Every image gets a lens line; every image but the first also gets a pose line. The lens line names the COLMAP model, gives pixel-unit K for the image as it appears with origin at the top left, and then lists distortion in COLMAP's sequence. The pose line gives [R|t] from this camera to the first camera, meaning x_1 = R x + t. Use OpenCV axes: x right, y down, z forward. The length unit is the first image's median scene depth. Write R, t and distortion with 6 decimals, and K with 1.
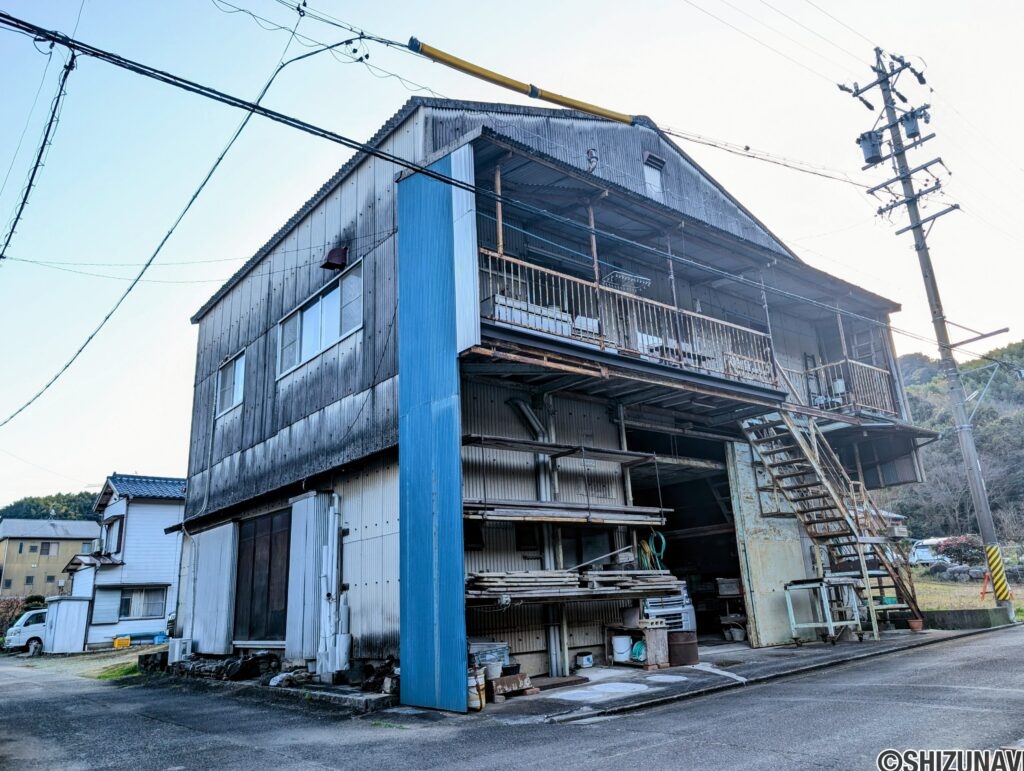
lens RADIAL K [[746.2, 0, 511.2], [0, 746.2, 378.9], [0, 0, 1]] dist [0.022475, -0.007884]
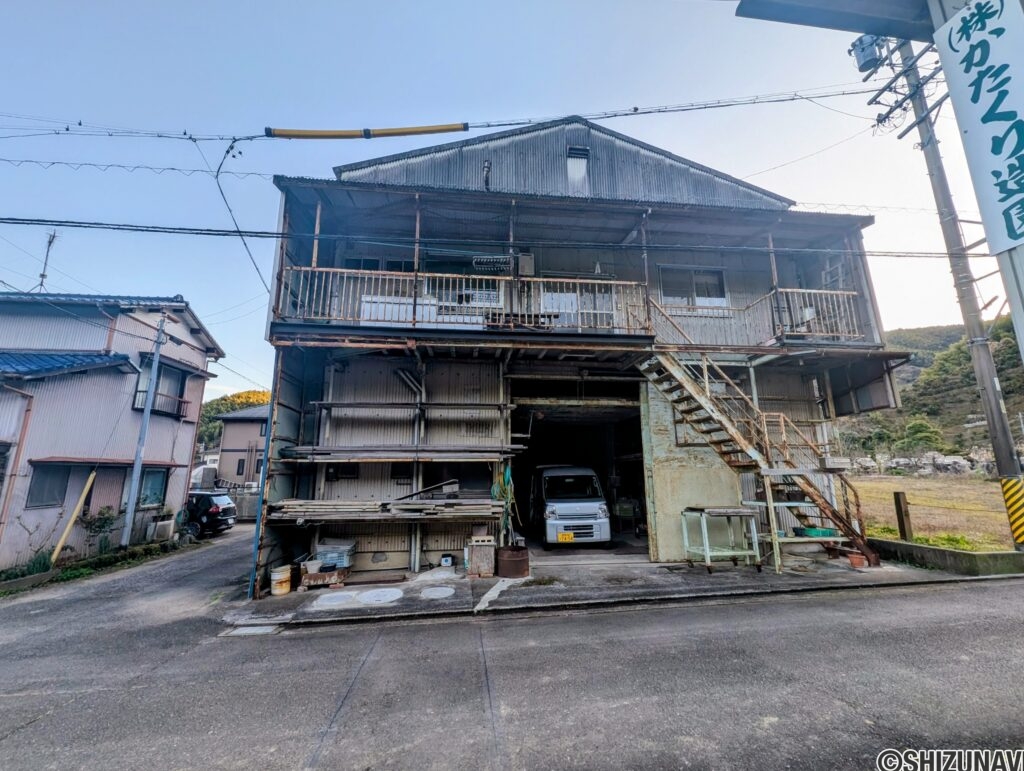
lens RADIAL K [[422.9, 0, 516.7], [0, 422.9, 385.7], [0, 0, 1]] dist [0.004402, 0.000752]
pose [[0.846571, -0.063732, -0.528446, 0.483921], [0.116345, 0.990955, 0.066873, 0.025365], [0.519404, -0.118095, 0.846329, 0.363129]]
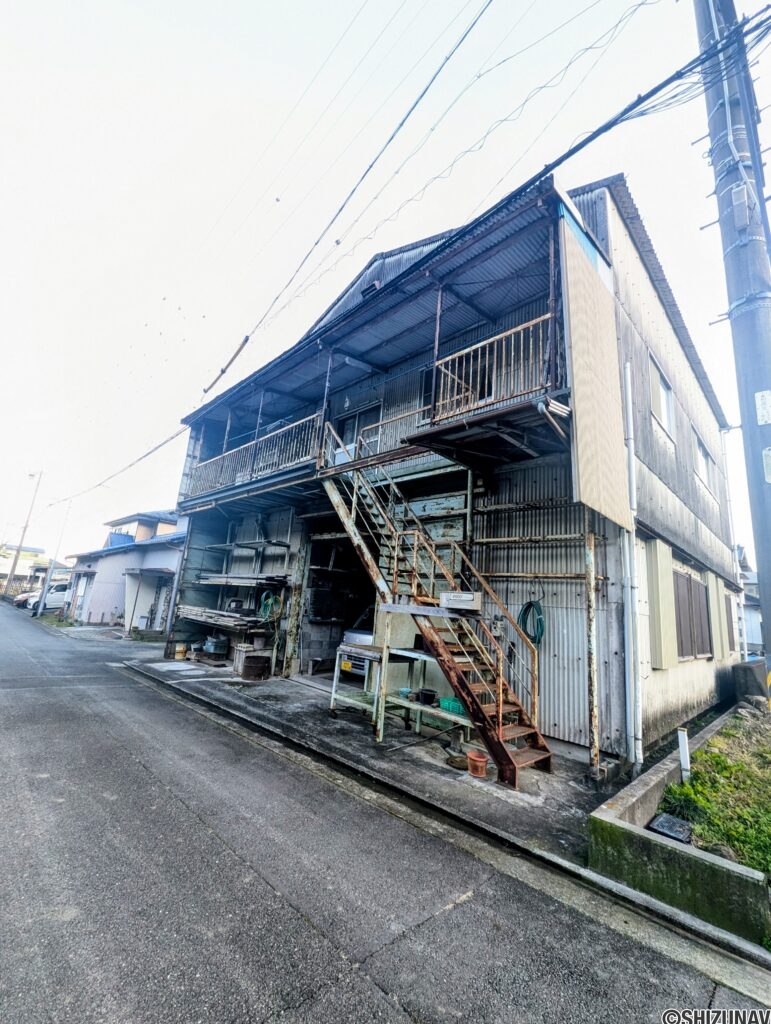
lens RADIAL K [[422.9, 0, 389.9], [0, 422.9, 512.8], [0, 0, 1]] dist [0.004402, 0.000752]
pose [[0.119194, -0.153562, -0.980924, 0.897127], [0.196874, 0.972005, -0.128243, 0.174197], [0.973156, -0.177833, 0.146090, 0.945804]]
